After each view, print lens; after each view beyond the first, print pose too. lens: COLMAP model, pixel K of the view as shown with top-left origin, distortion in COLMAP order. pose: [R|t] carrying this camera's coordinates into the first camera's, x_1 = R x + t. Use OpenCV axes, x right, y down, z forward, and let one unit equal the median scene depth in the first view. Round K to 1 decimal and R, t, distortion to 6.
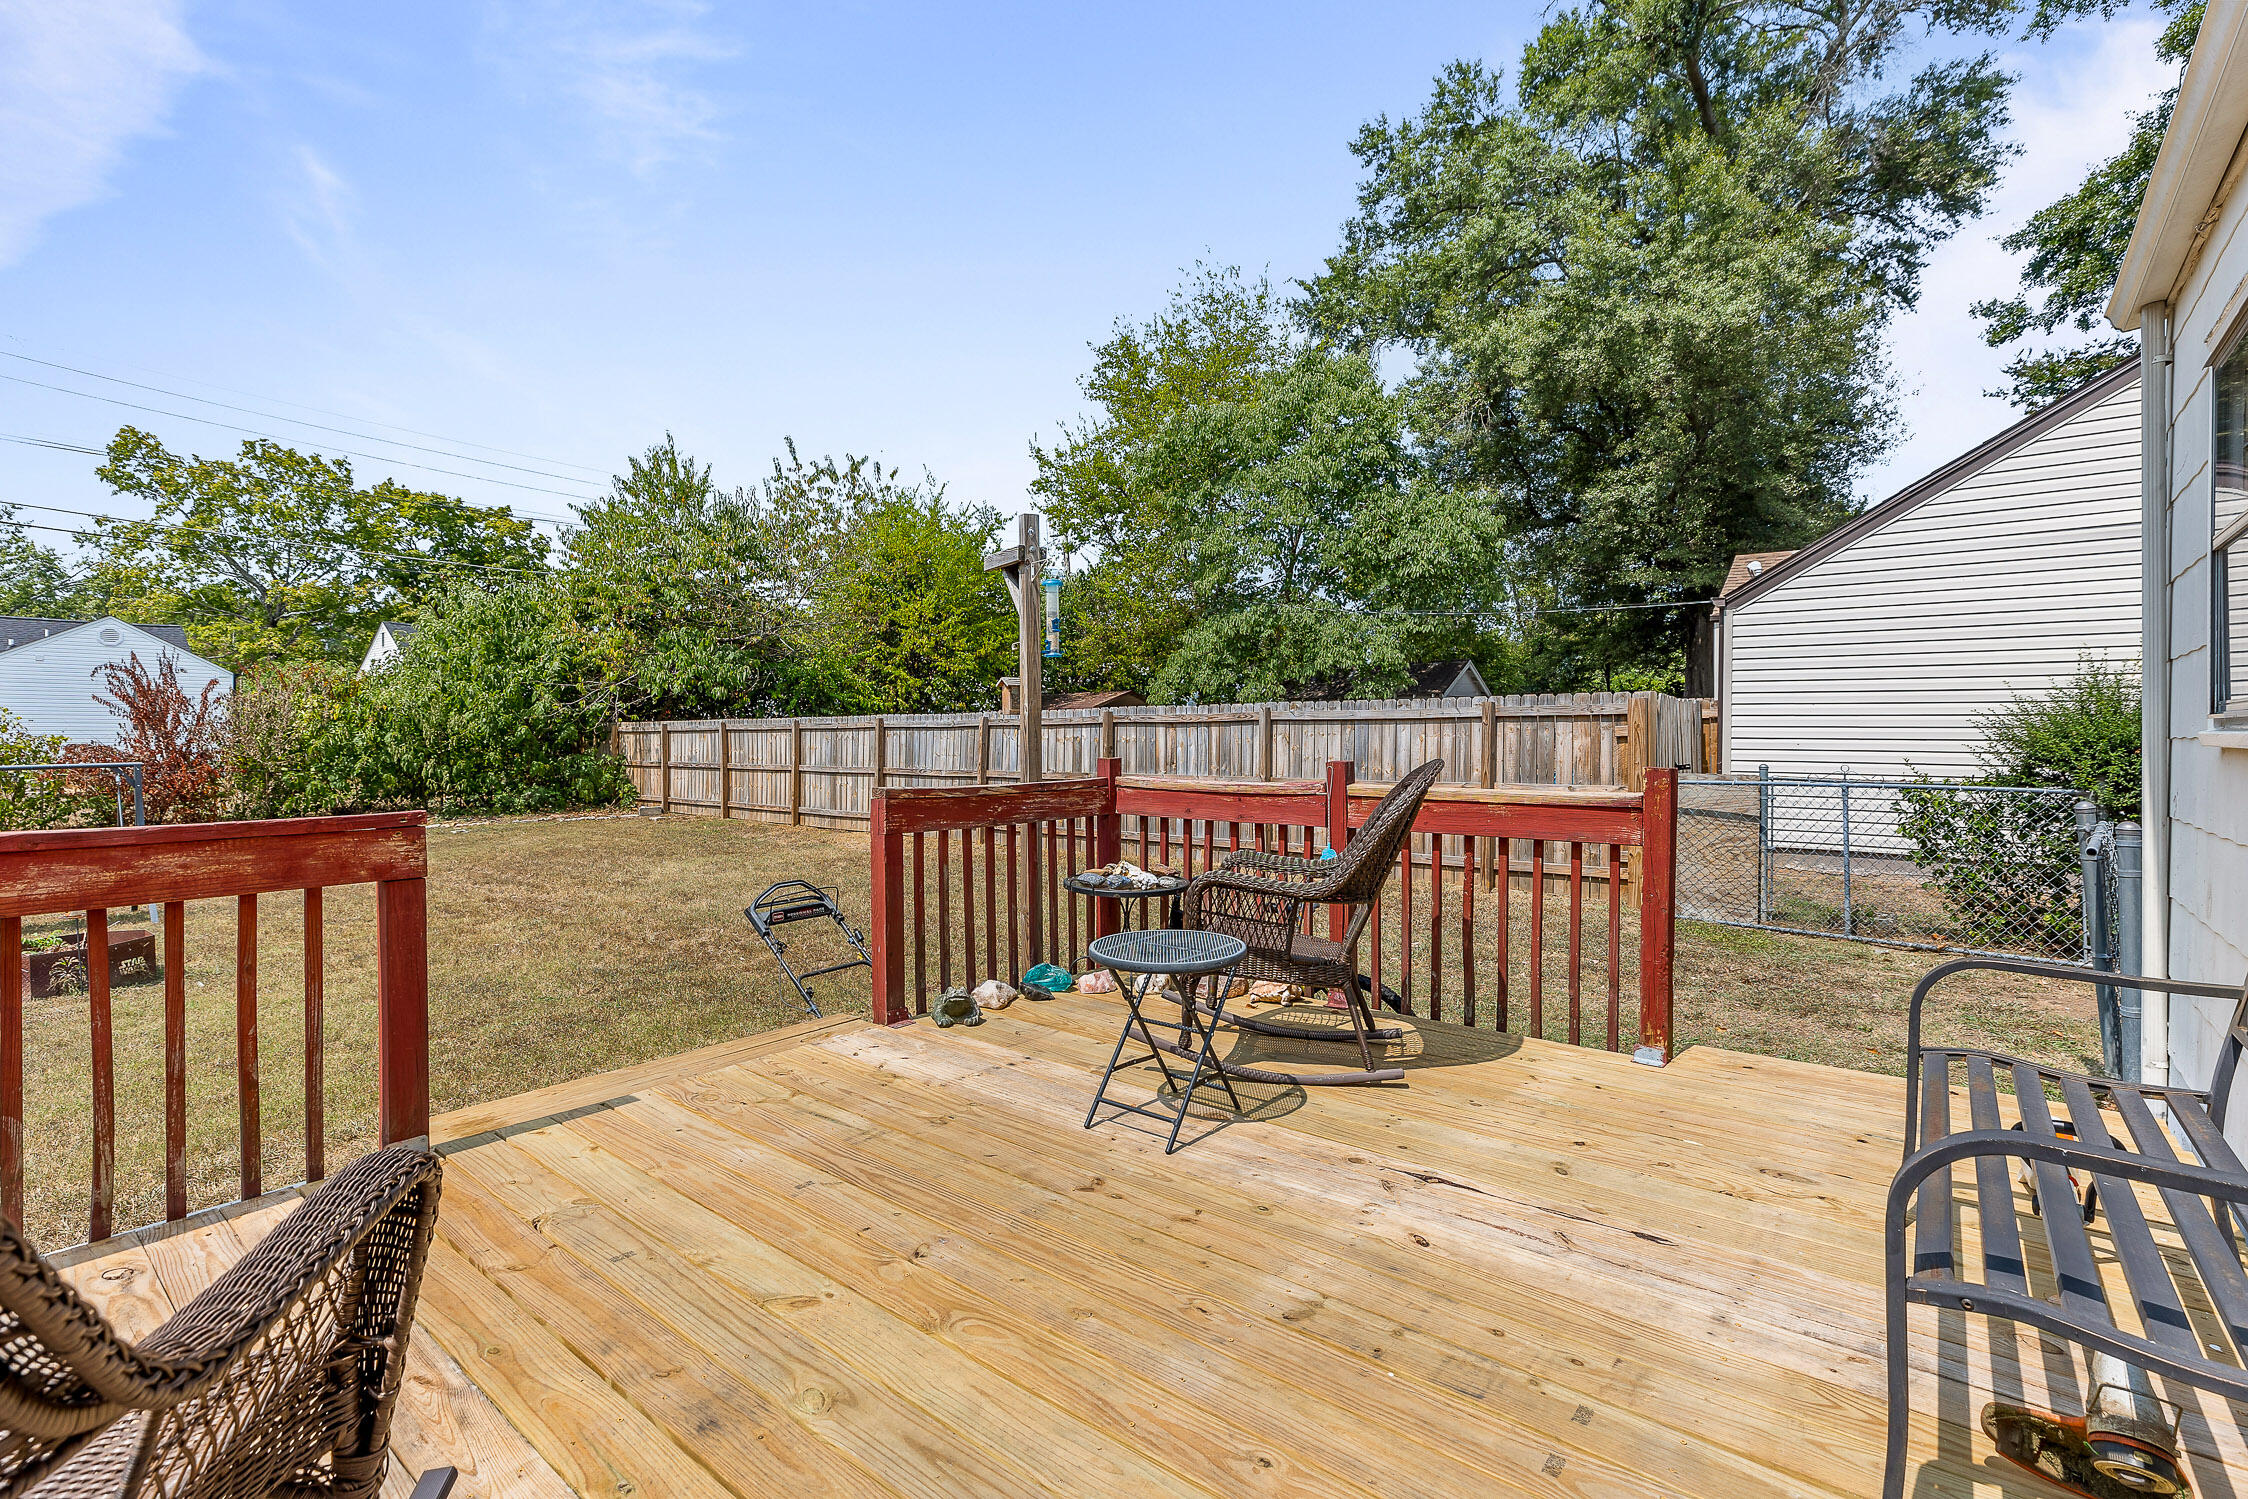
lens RADIAL K [[1012.2, 0, 1142.1], [0, 1012.2, 737.9], [0, 0, 1]] dist [0.003911, -0.000505]
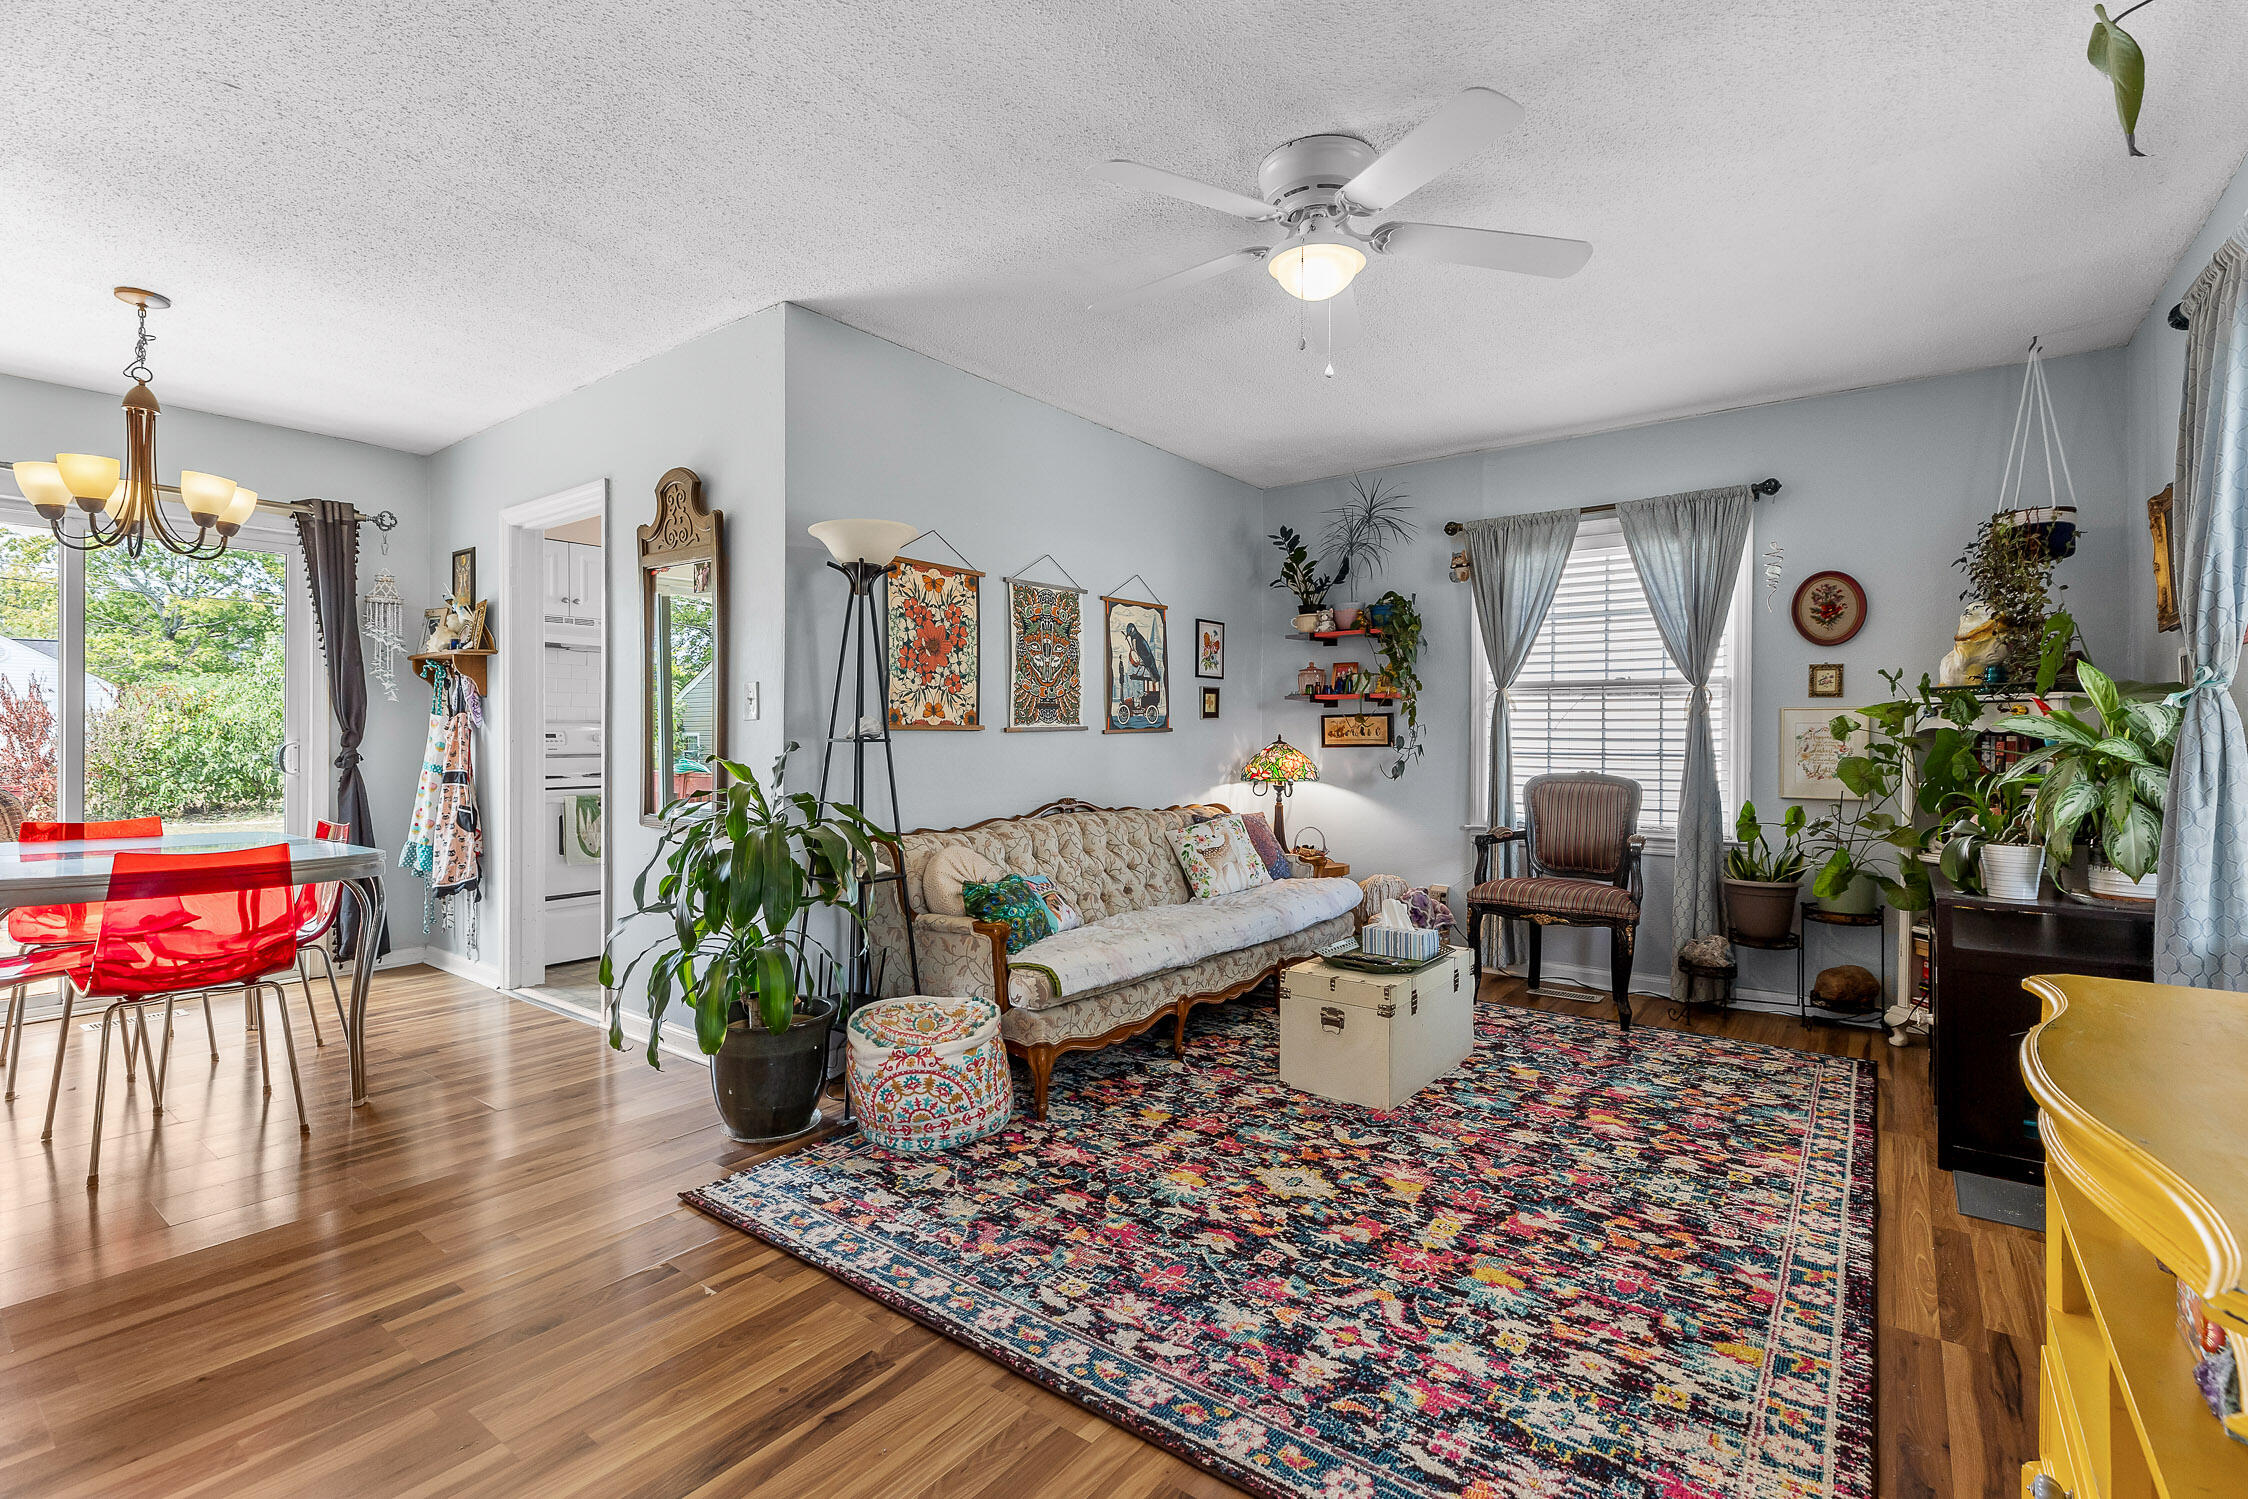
lens RADIAL K [[1012.2, 0, 1137.8], [0, 1012.2, 745.3], [0, 0, 1]] dist [0.003911, -0.000505]
pose [[0.999272, 0.002771, 0.038038, 0.157663], [-0.002655, 0.999992, -0.003120, -0.000047], [-0.038047, 0.003017, 0.999271, -0.126767]]
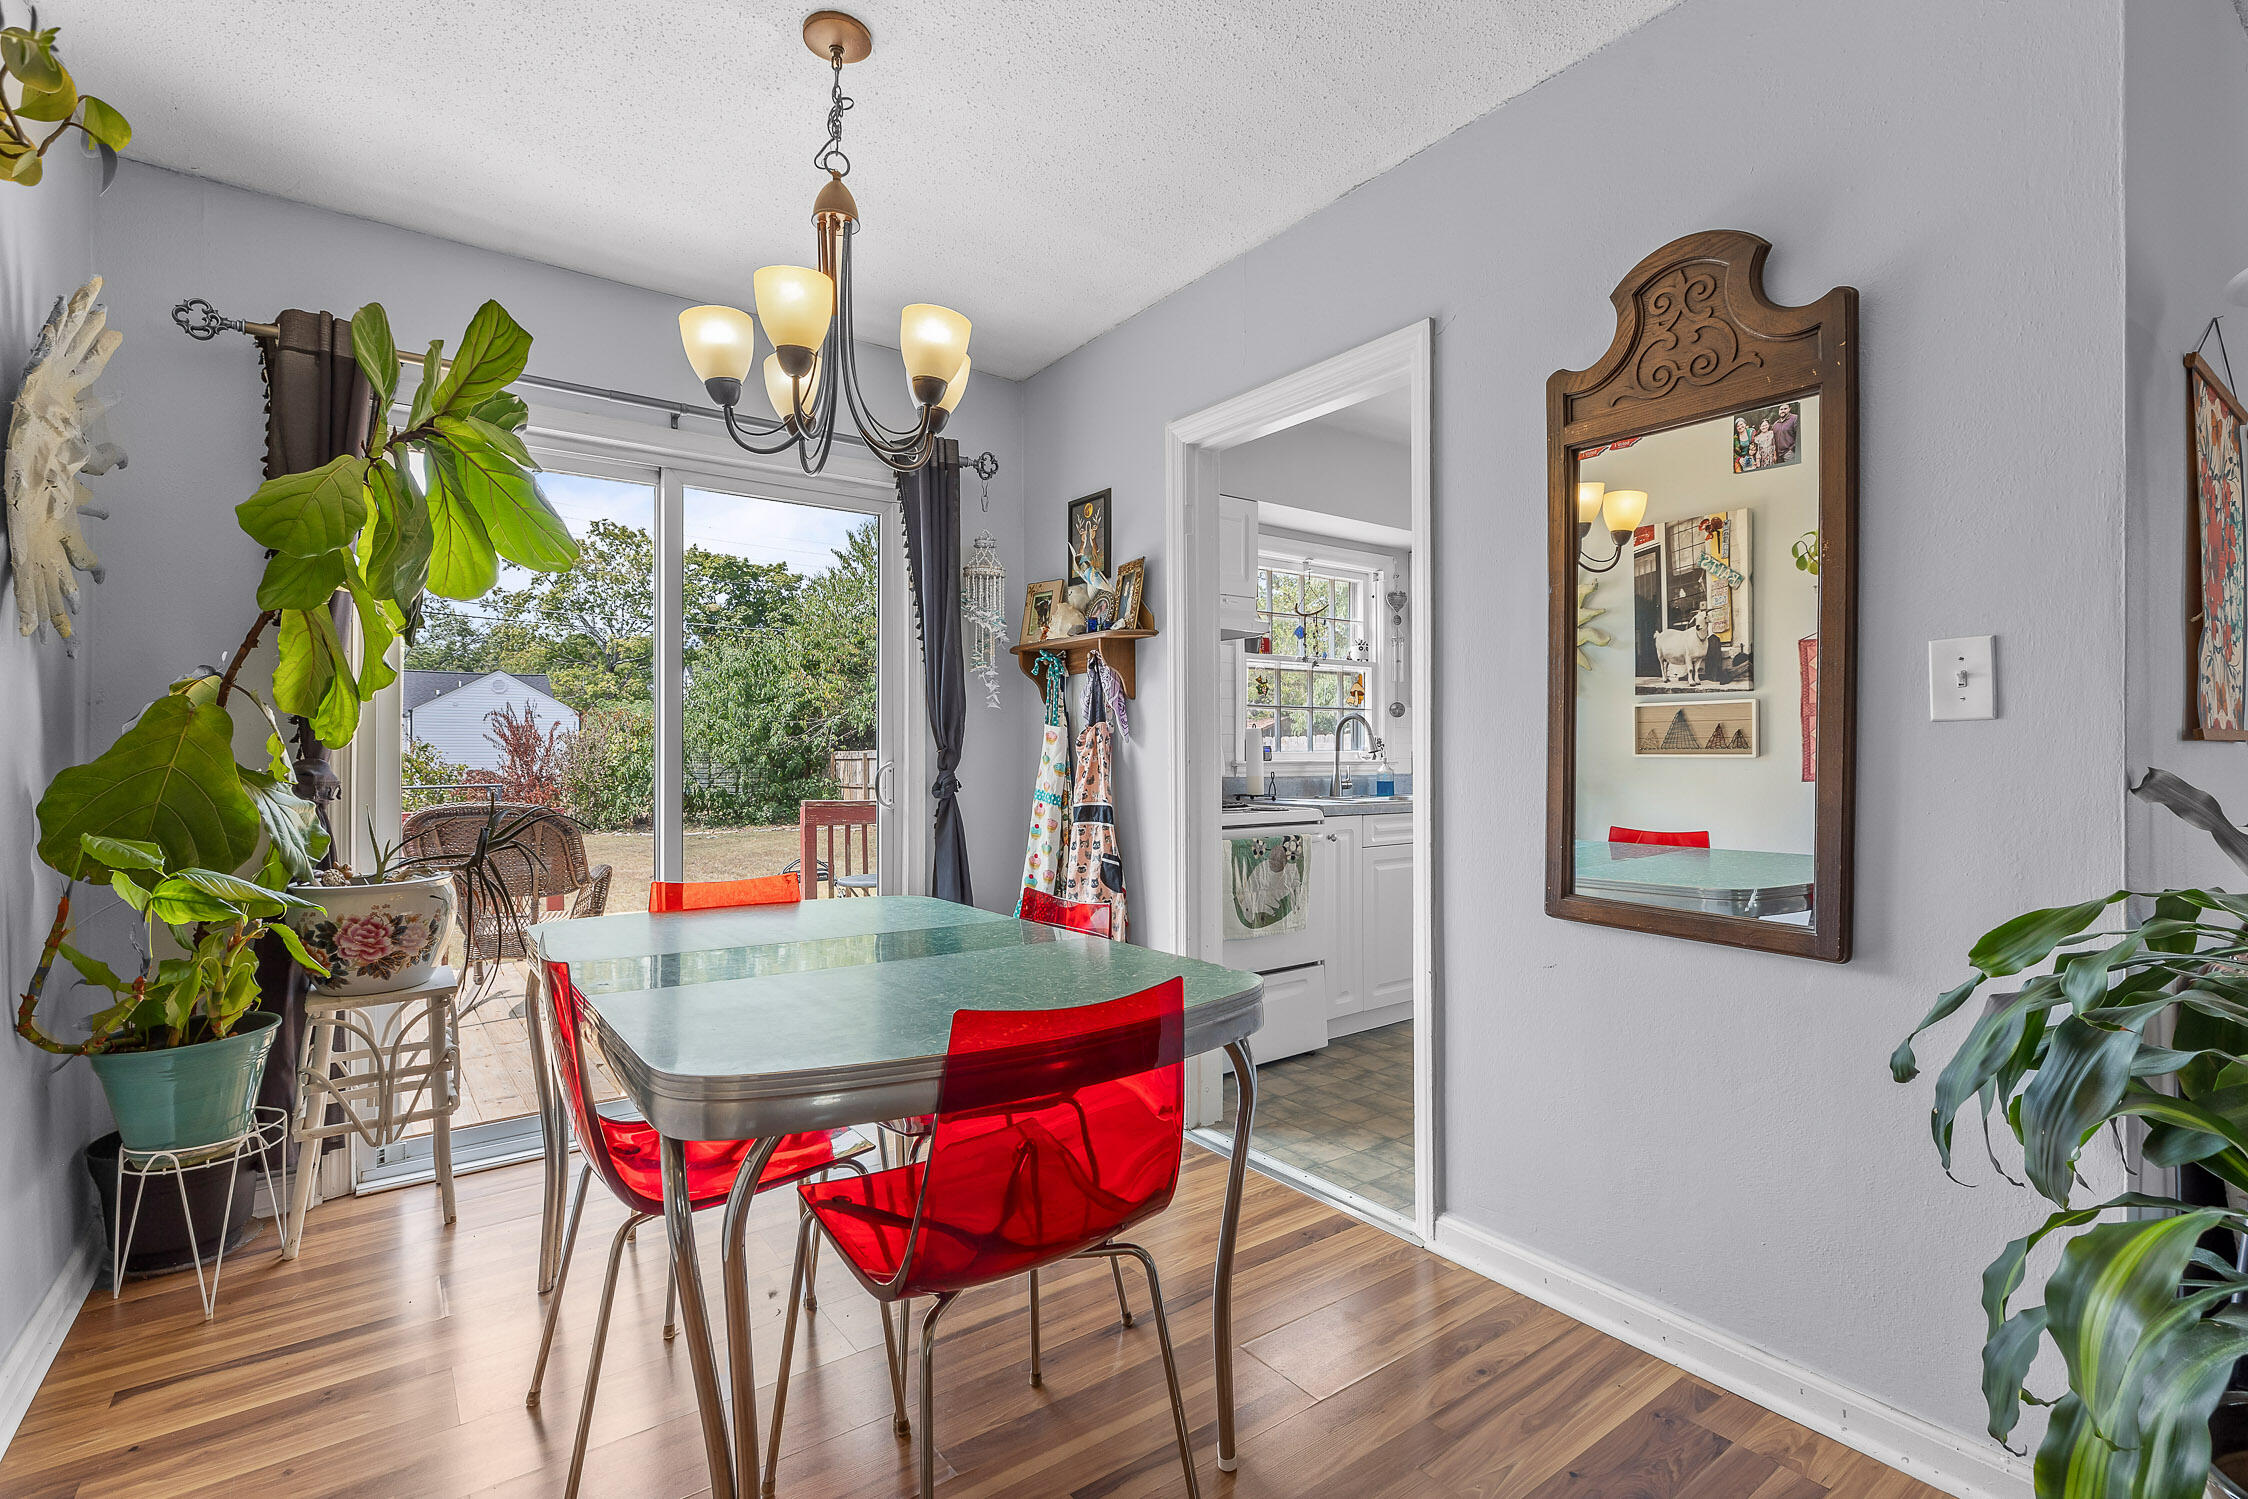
lens RADIAL K [[1012.2, 0, 1123.0], [0, 1012.2, 757.2], [0, 0, 1]] dist [0.003911, -0.000505]
pose [[0.969929, -0.002131, -0.243380, 0.049231], [0.001146, 0.999991, -0.004188, -0.001450], [0.243387, 0.003783, 0.969922, -0.042305]]
